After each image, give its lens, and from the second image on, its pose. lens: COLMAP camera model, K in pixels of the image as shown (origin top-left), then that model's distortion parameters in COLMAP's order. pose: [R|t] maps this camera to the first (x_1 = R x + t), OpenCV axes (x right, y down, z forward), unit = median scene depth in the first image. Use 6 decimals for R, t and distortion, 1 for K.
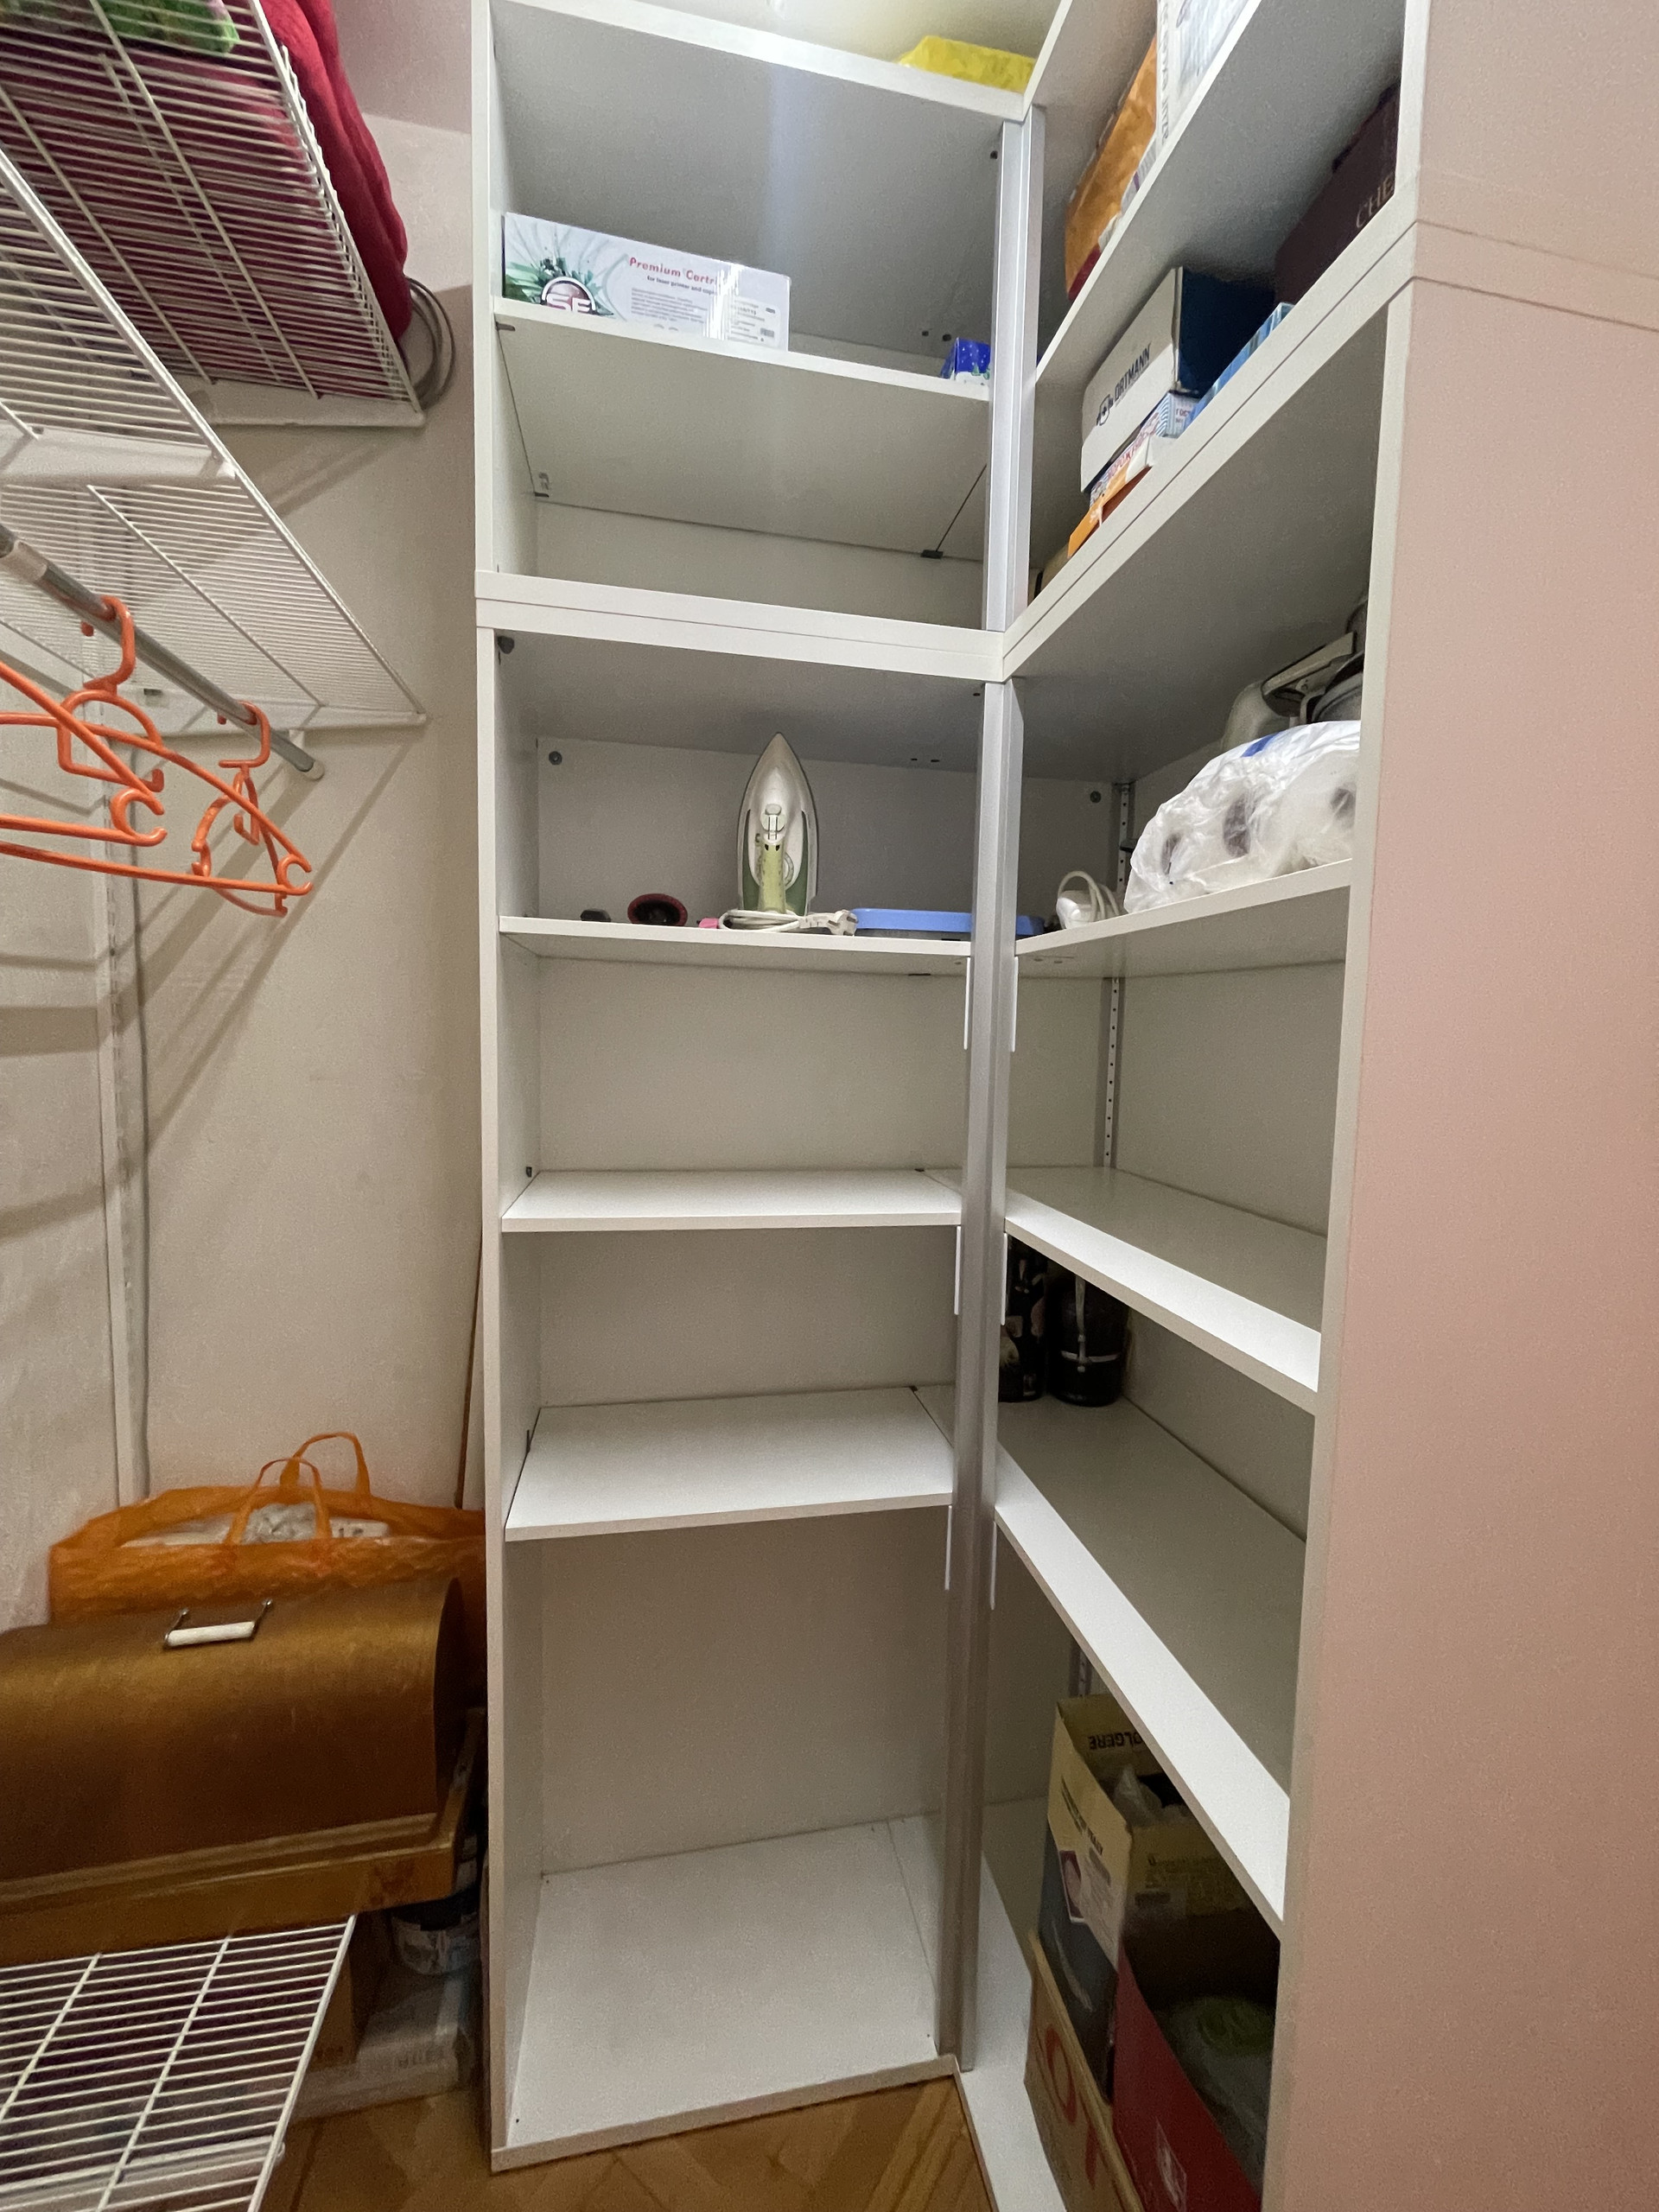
lens RADIAL K [[893.5, 0, 837.4], [0, 893.5, 1097.2], [0, 0, 1]] dist [0.001849, -0.000820]
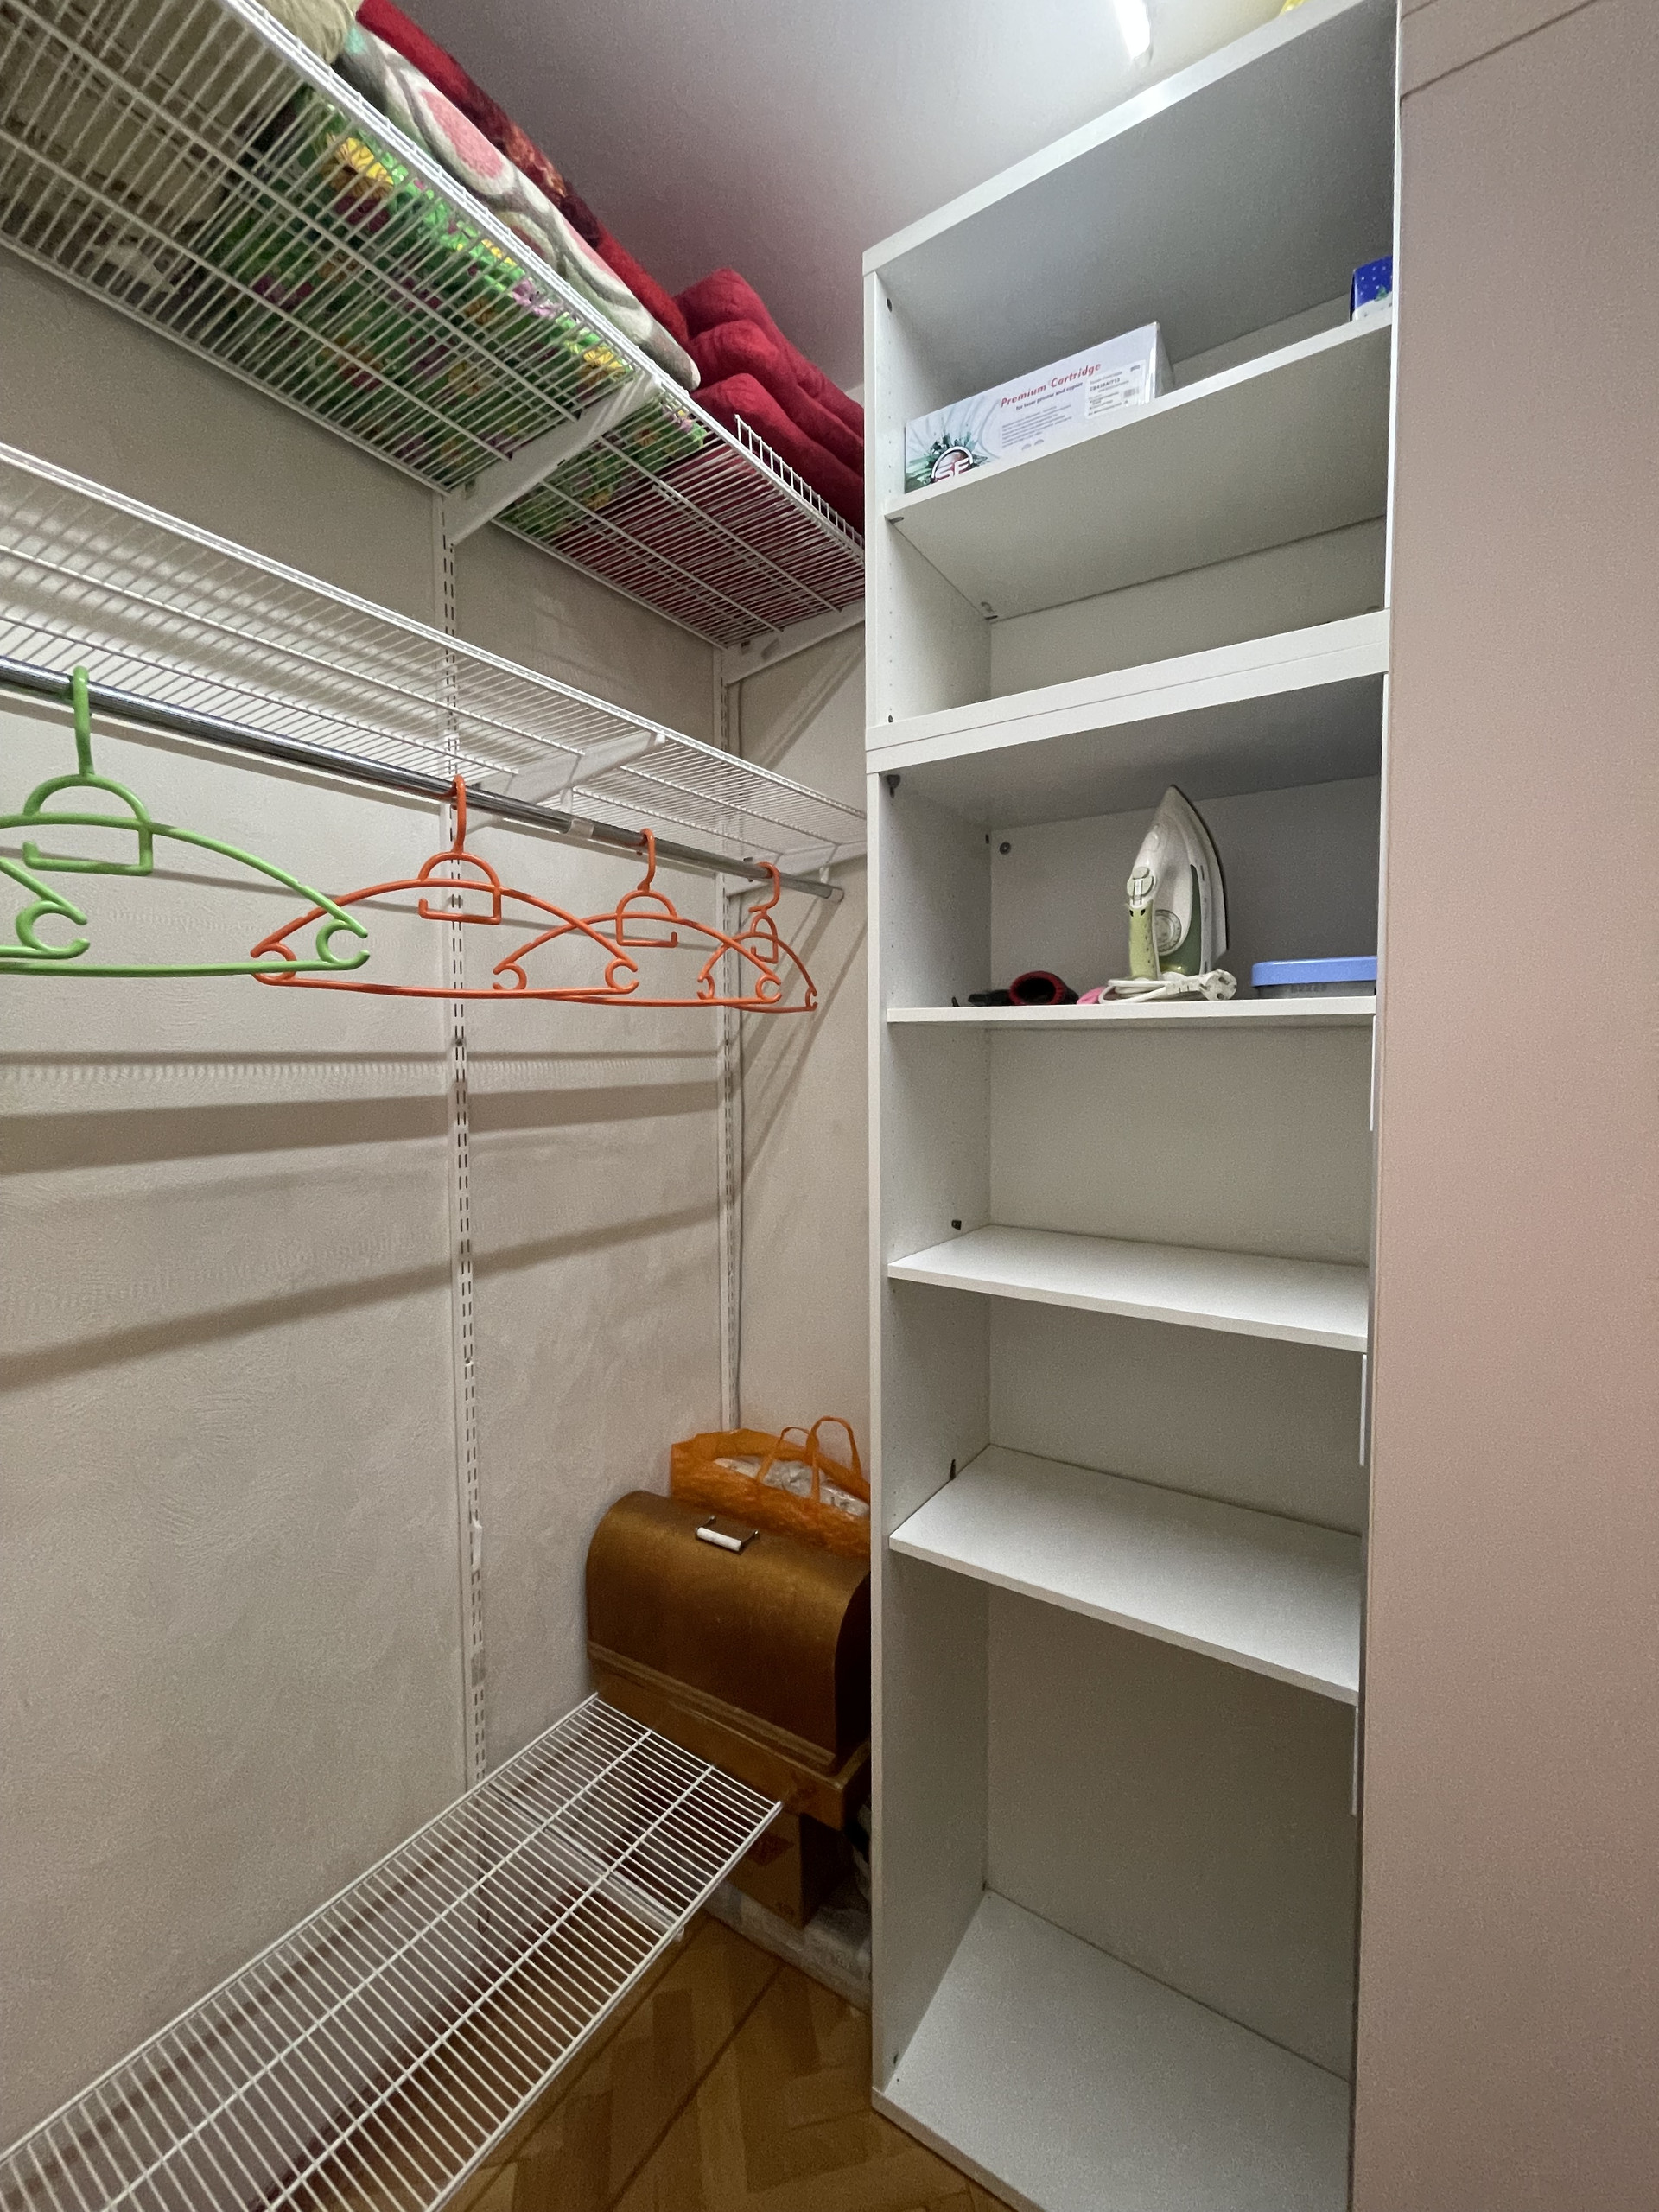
lens RADIAL K [[892.8, 0, 835.0], [0, 892.8, 1098.6], [0, 0, 1]] dist [-0.001473, 0.000222]
pose [[0.717468, 0.007521, -0.696551, 0.365321], [-0.033732, 0.999144, -0.023956, -0.049409], [0.695774, 0.040684, 0.717108, 0.104464]]
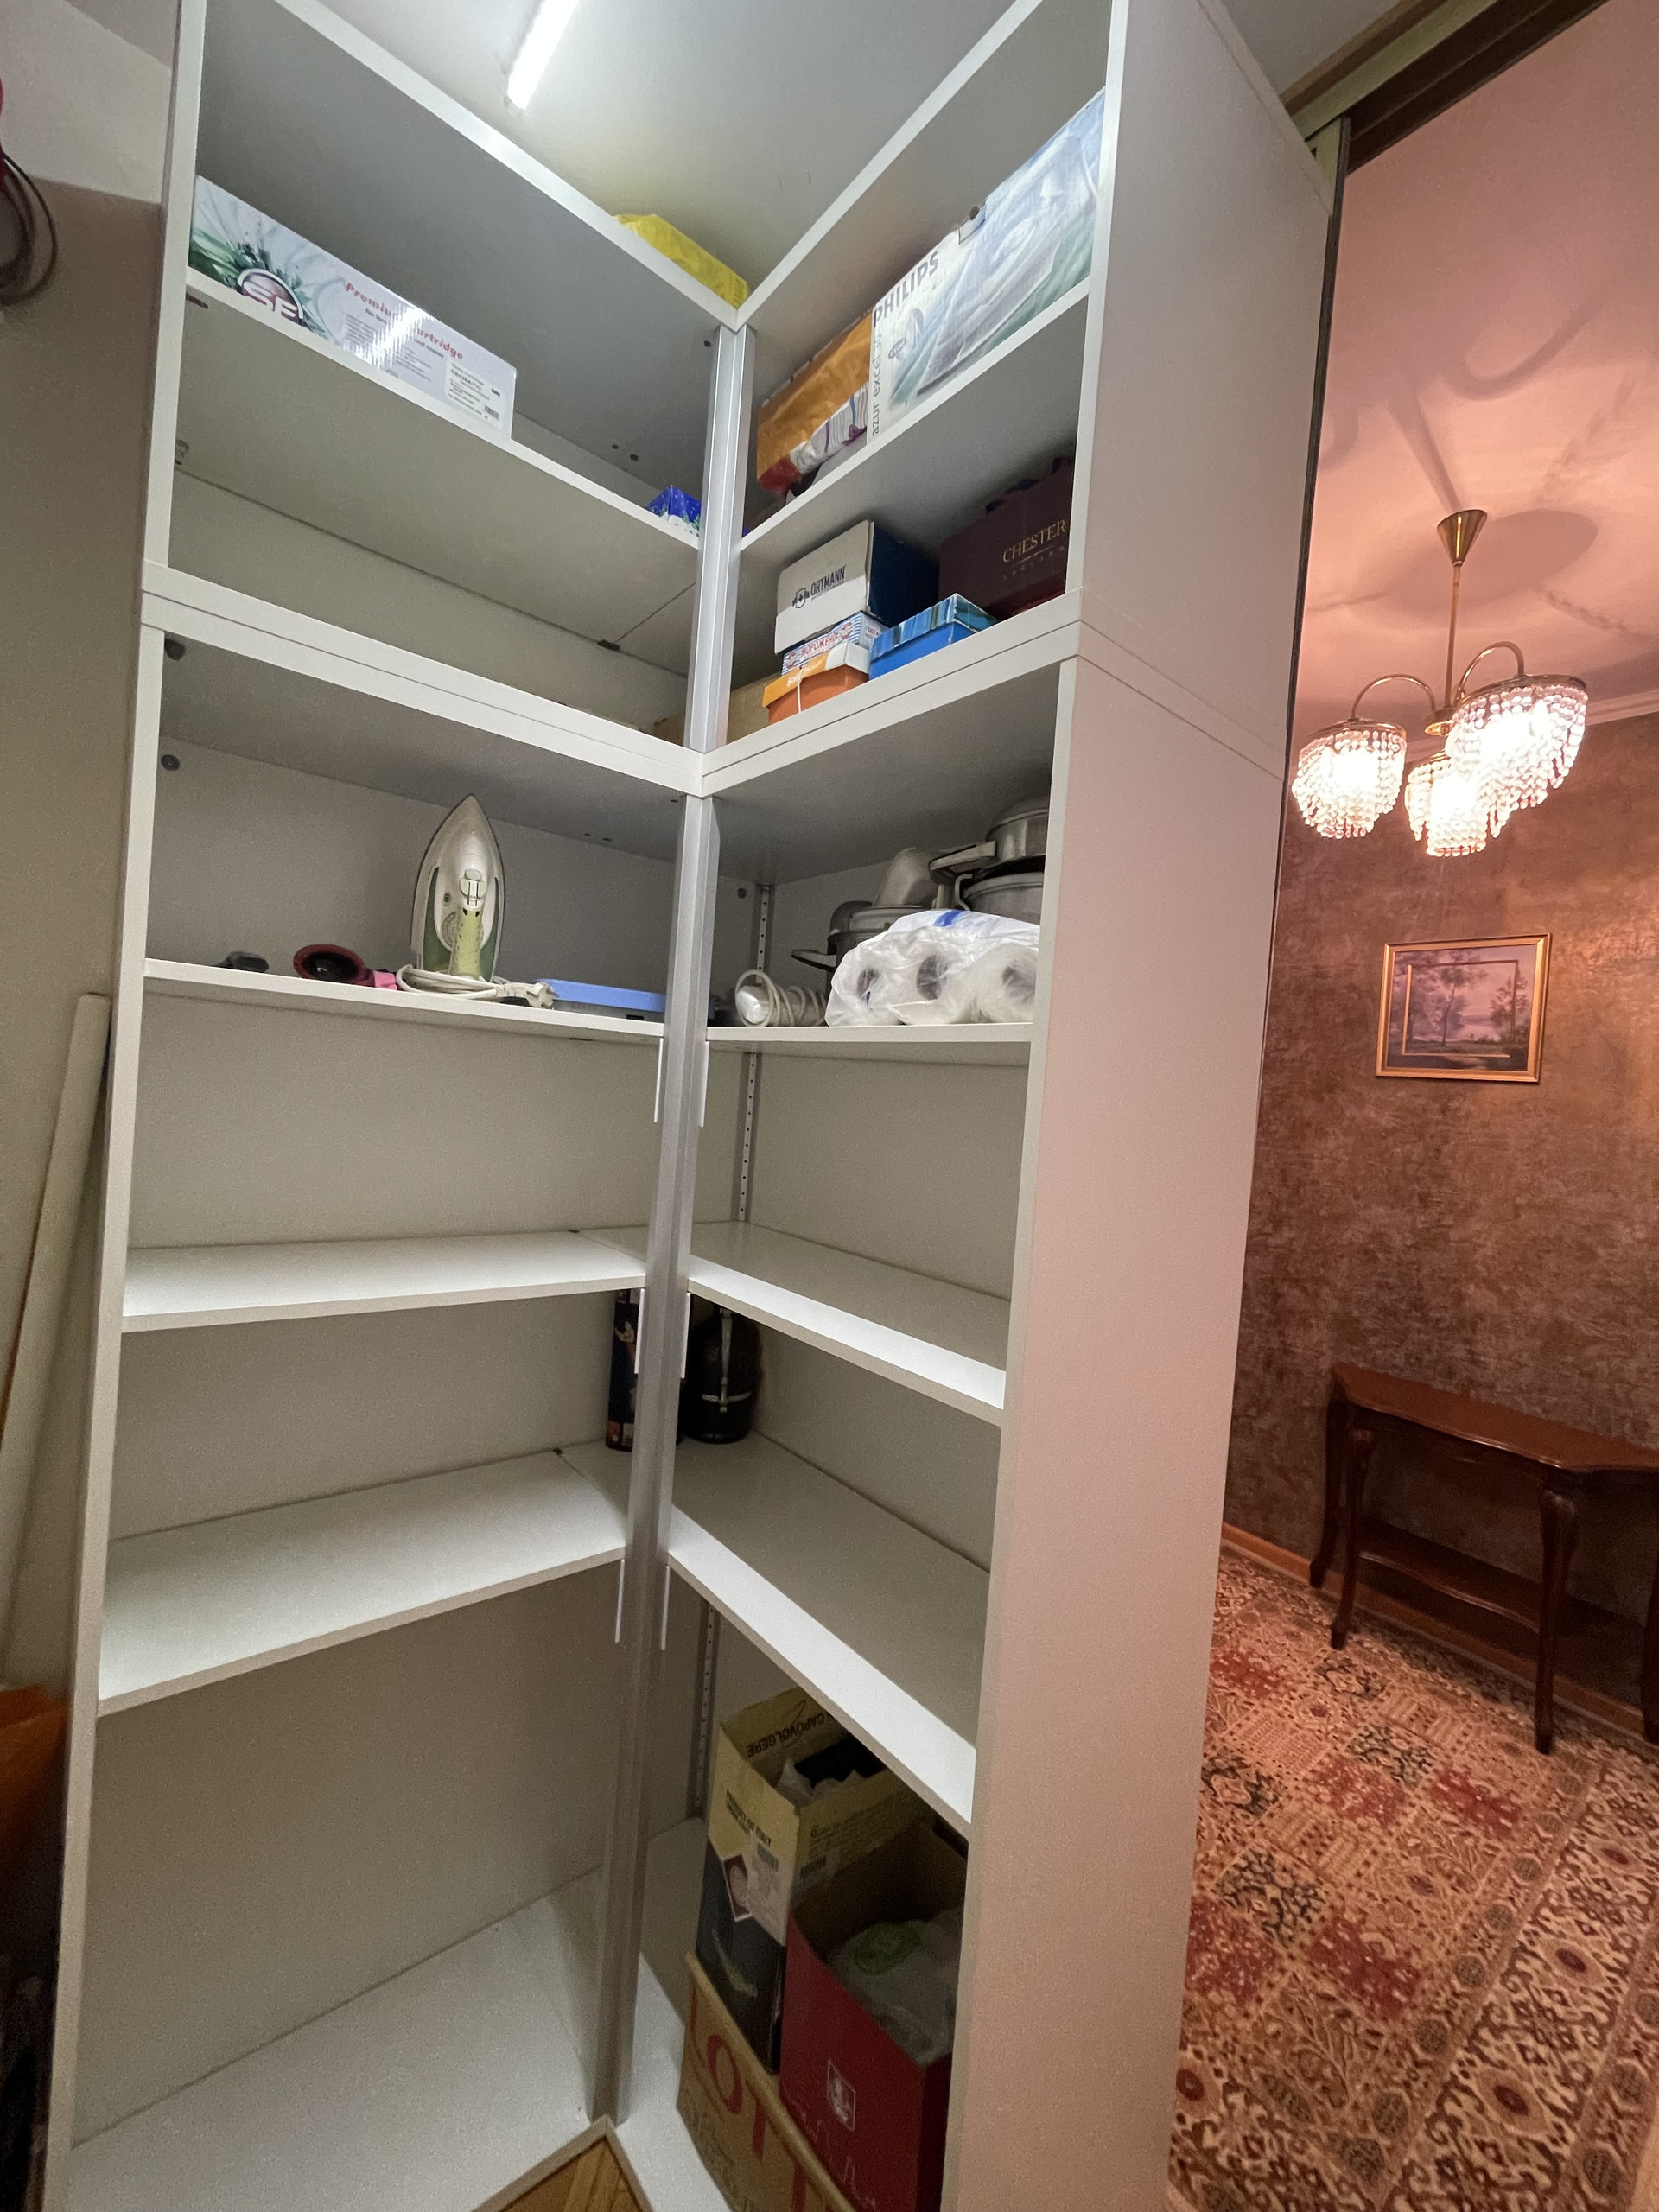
lens RADIAL K [[887.9, 0, 835.0], [0, 887.9, 1097.6], [0, 0, 1]] dist [0.001791, -0.000743]
pose [[0.878646, 0.038157, 0.475948, -0.181950], [-0.019162, 0.998817, -0.044701, -0.041506], [-0.477090, 0.030156, 0.878337, -0.045458]]
